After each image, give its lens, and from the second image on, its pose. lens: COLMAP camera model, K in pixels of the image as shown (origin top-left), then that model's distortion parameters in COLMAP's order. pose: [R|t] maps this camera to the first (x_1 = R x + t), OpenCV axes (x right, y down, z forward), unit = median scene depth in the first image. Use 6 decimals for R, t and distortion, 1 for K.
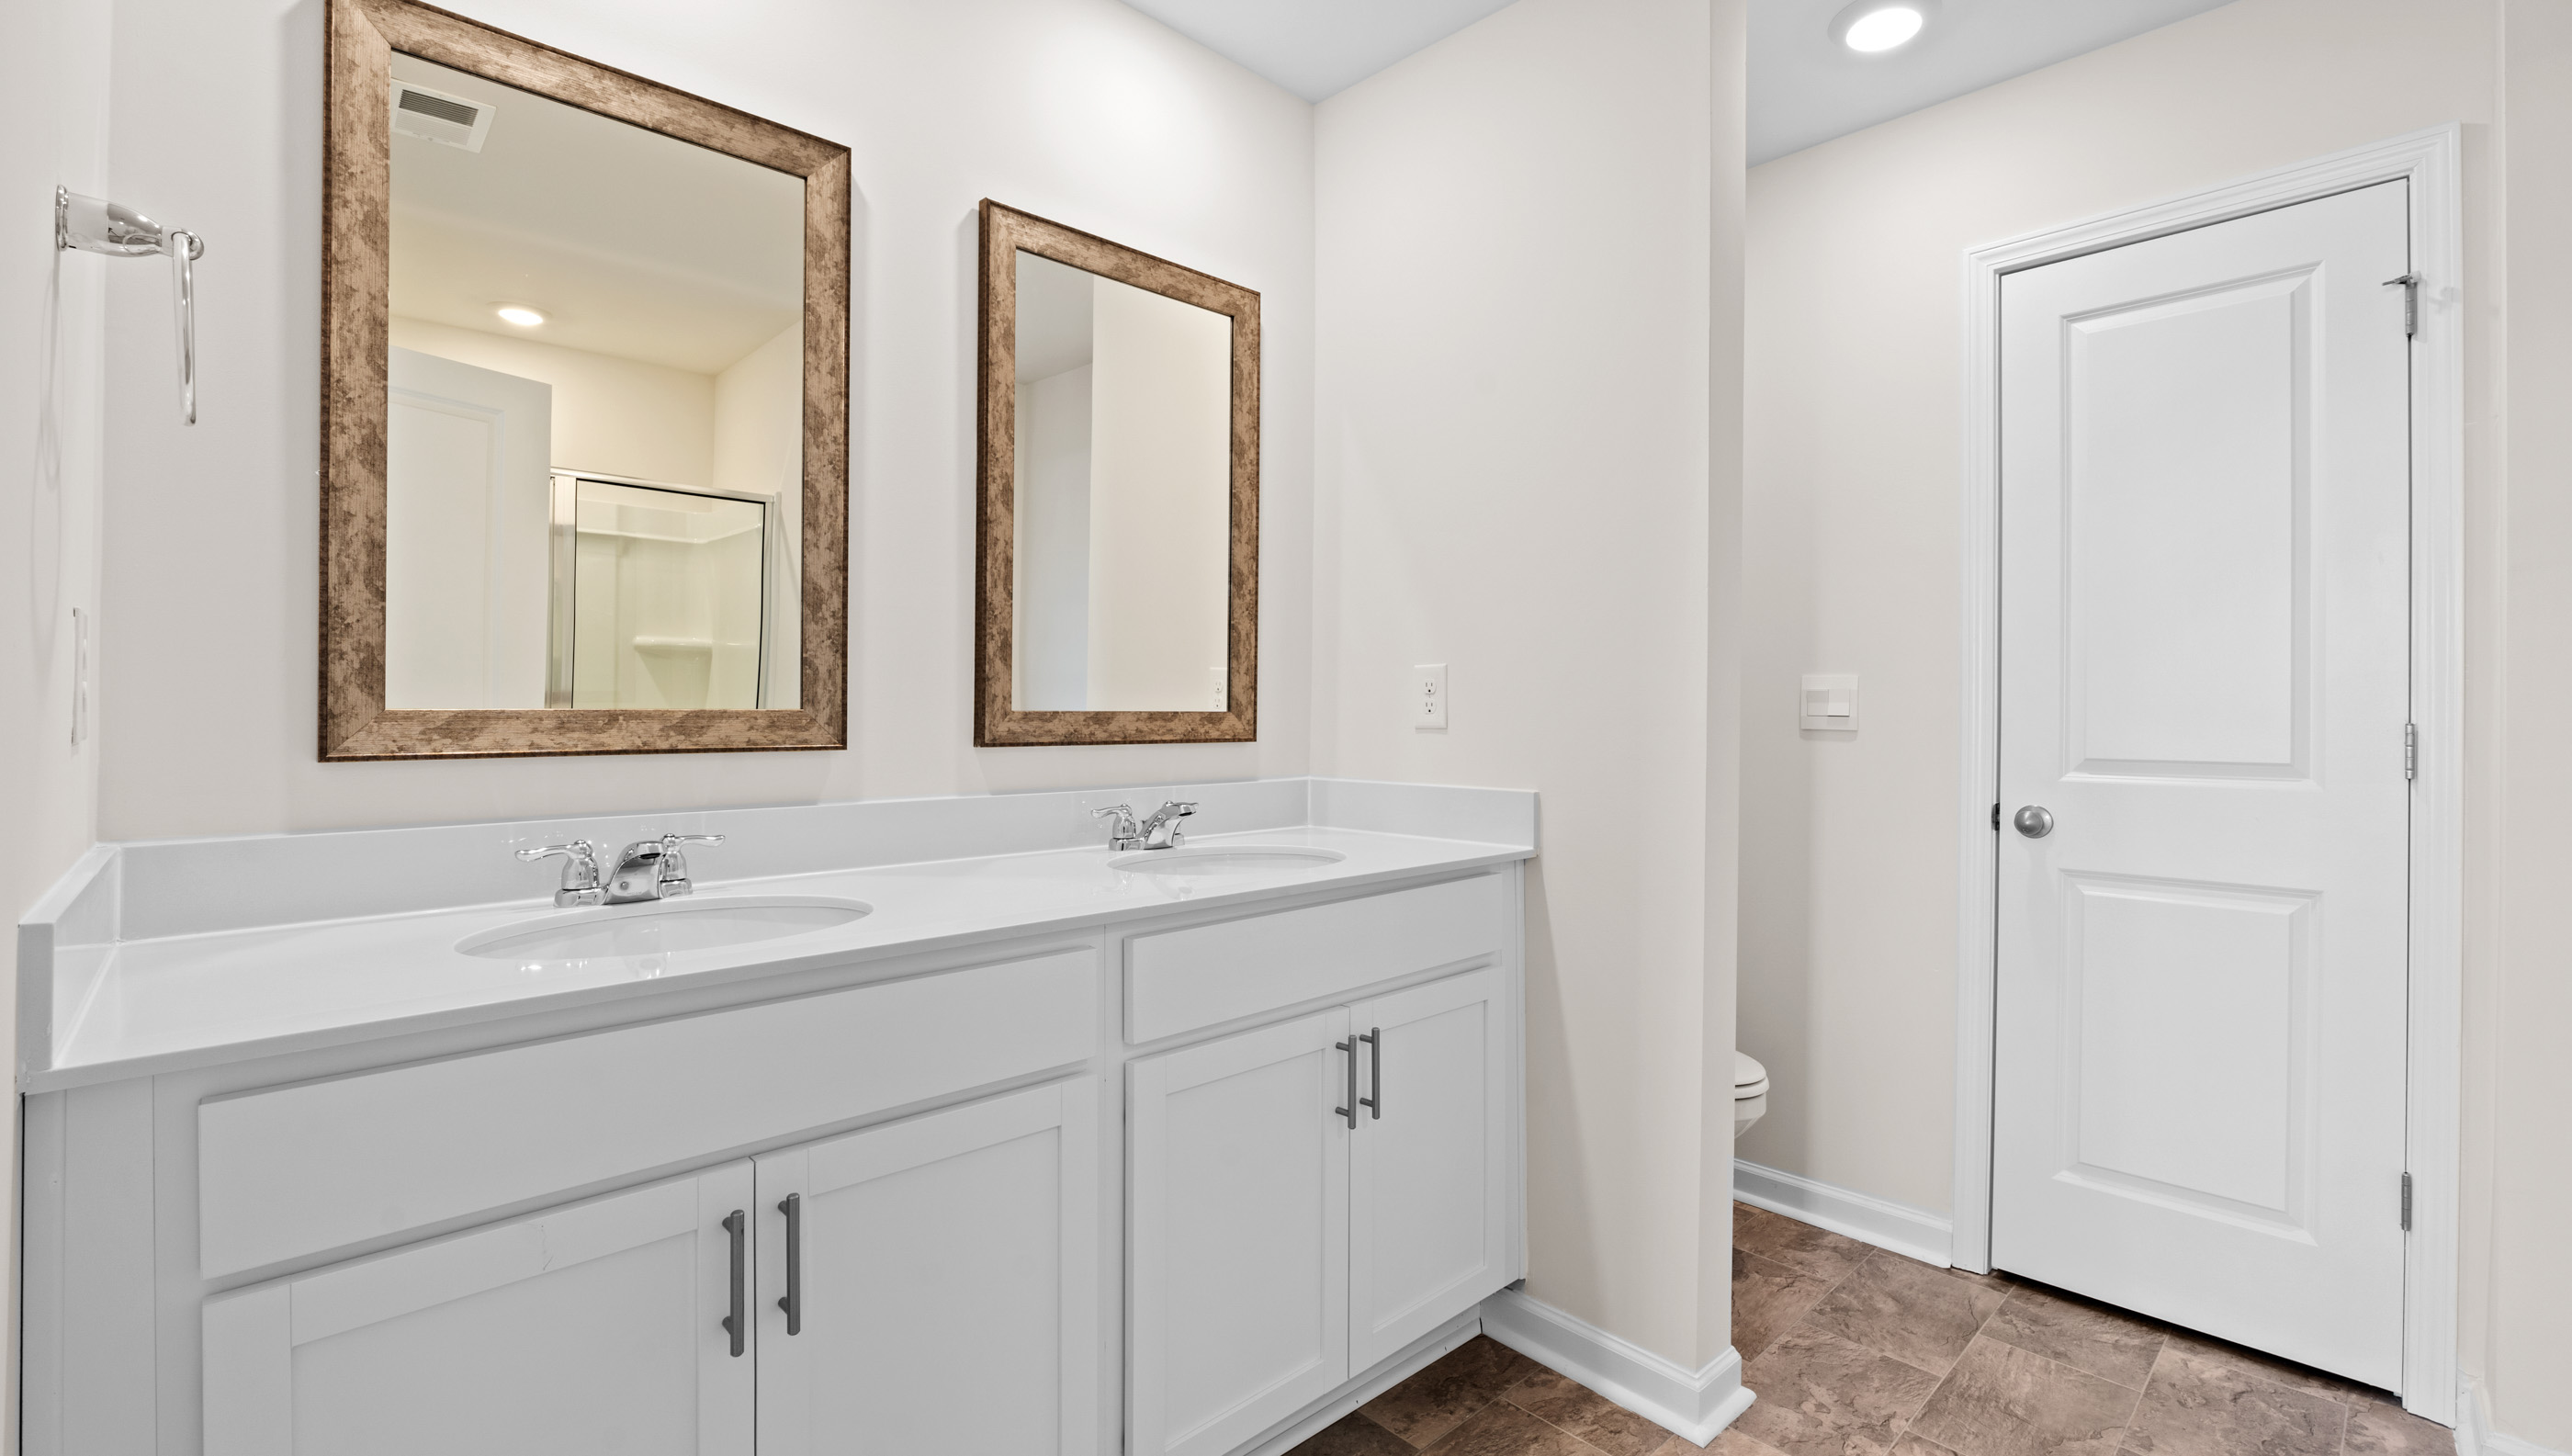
lens RADIAL K [[1133.9, 0, 1286.0], [0, 1133.9, 728.0], [0, 0, 1]] dist [-0.003361, -0.000467]
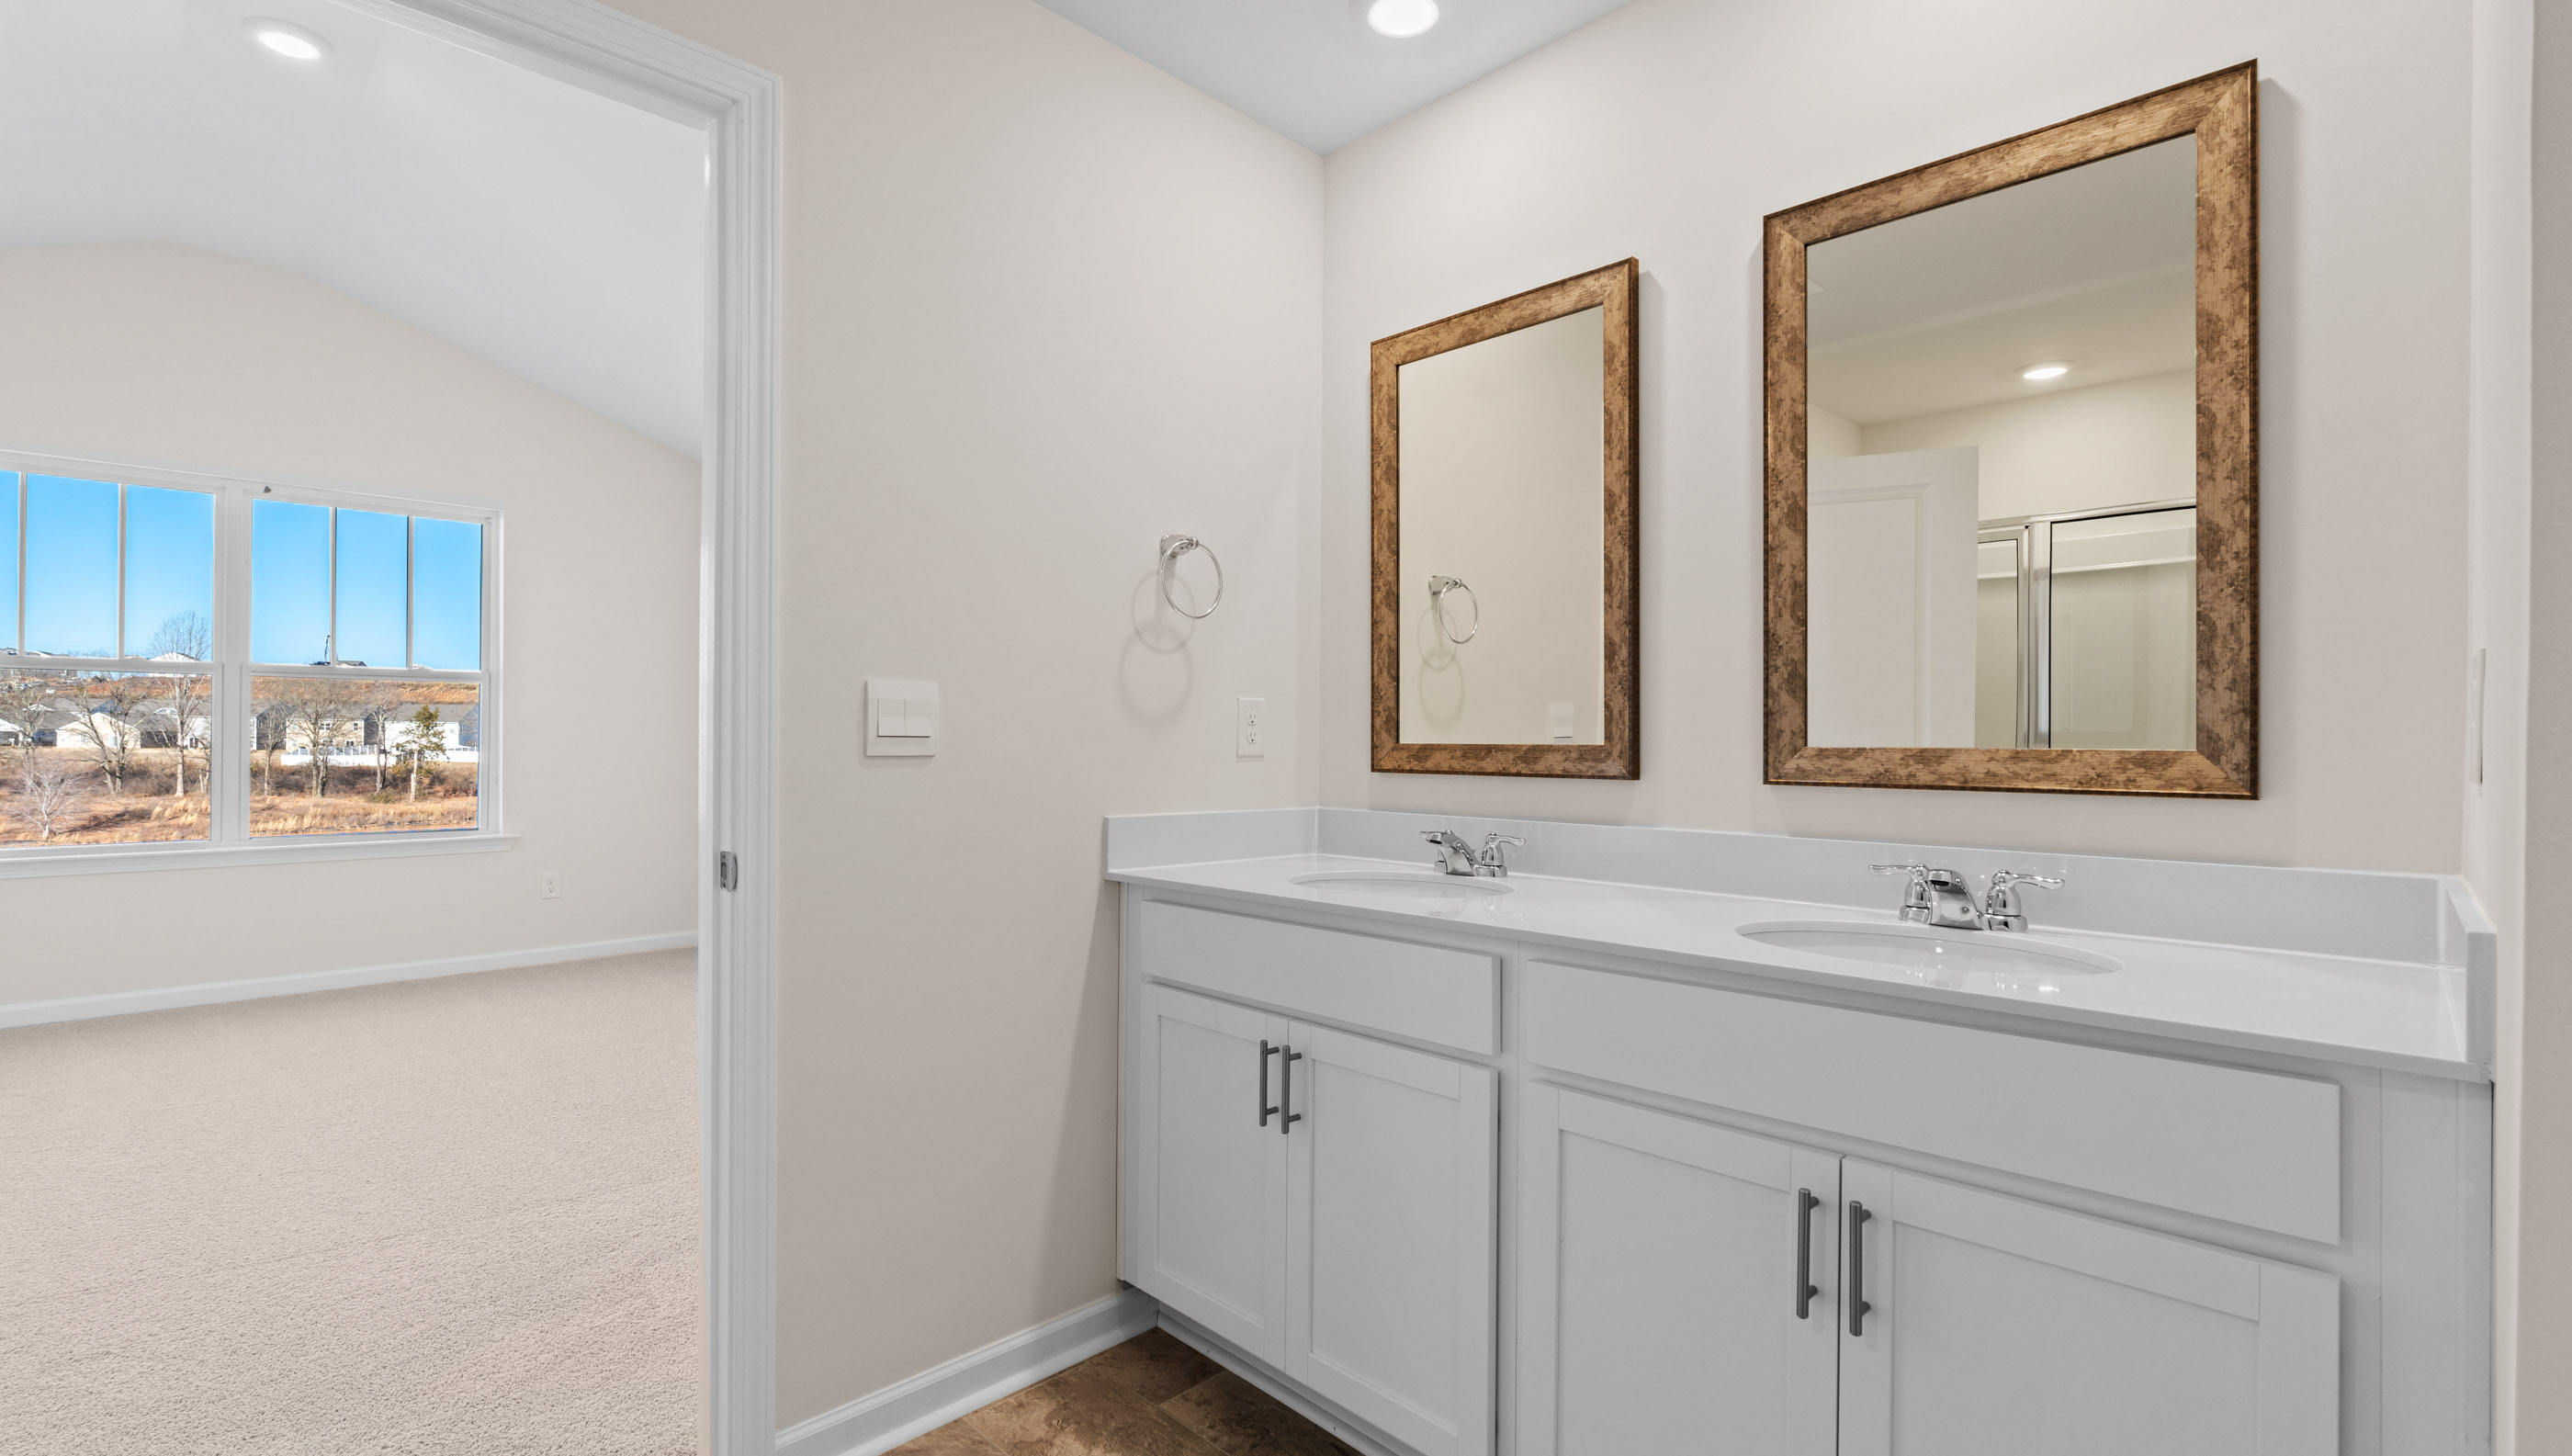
lens RADIAL K [[1084.9, 0, 1286.0], [0, 1084.9, 728.0], [0, 0, 1]] dist [-0.001772, -0.000135]
pose [[0.058976, -0.016012, -0.998131, 0.691794], [-0.021978, 0.999608, -0.017335, -0.006641], [0.998017, 0.022959, 0.058601, 0.598792]]
